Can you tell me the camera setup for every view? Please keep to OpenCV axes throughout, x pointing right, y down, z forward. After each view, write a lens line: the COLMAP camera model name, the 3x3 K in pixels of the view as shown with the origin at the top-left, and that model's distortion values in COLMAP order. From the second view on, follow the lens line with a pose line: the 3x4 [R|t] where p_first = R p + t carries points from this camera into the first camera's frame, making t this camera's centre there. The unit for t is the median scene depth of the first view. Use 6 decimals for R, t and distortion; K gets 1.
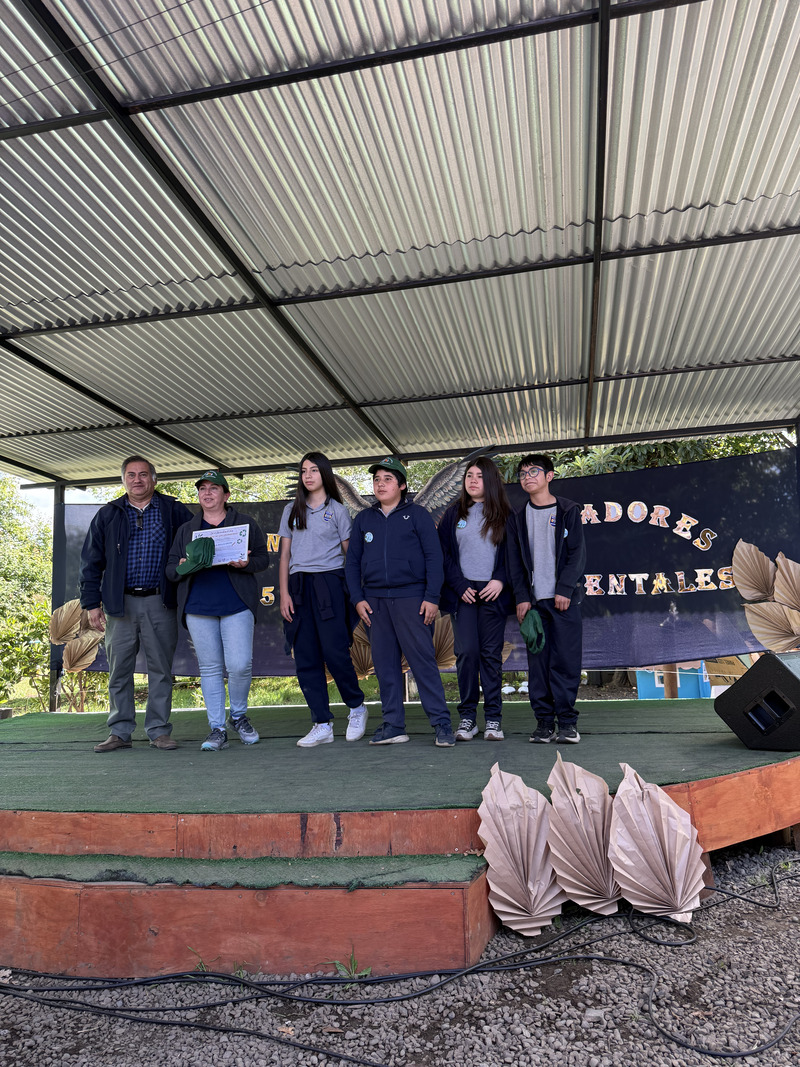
lens RADIAL K [[754.2, 0, 400.0], [0, 754.2, 533.5], [0, 0, 1]] dist [0.030129, -0.025949]
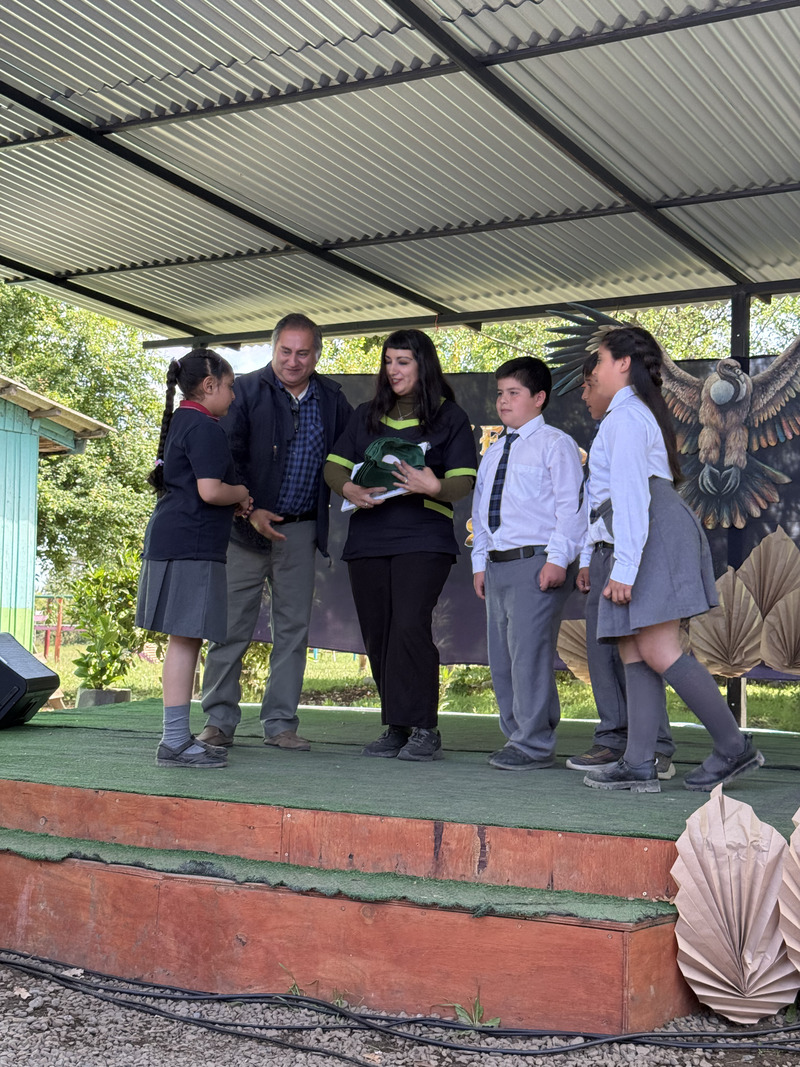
lens RADIAL K [[1463.8, 0, 398.2], [0, 1463.8, 508.6], [0, 0, 1]] dist [0.314974, -0.707019]
pose [[0.952101, 0.028359, -0.304464, 0.280993], [-0.008086, 0.997677, 0.067639, -0.037736], [0.305675, -0.061938, 0.950119, -0.395226]]
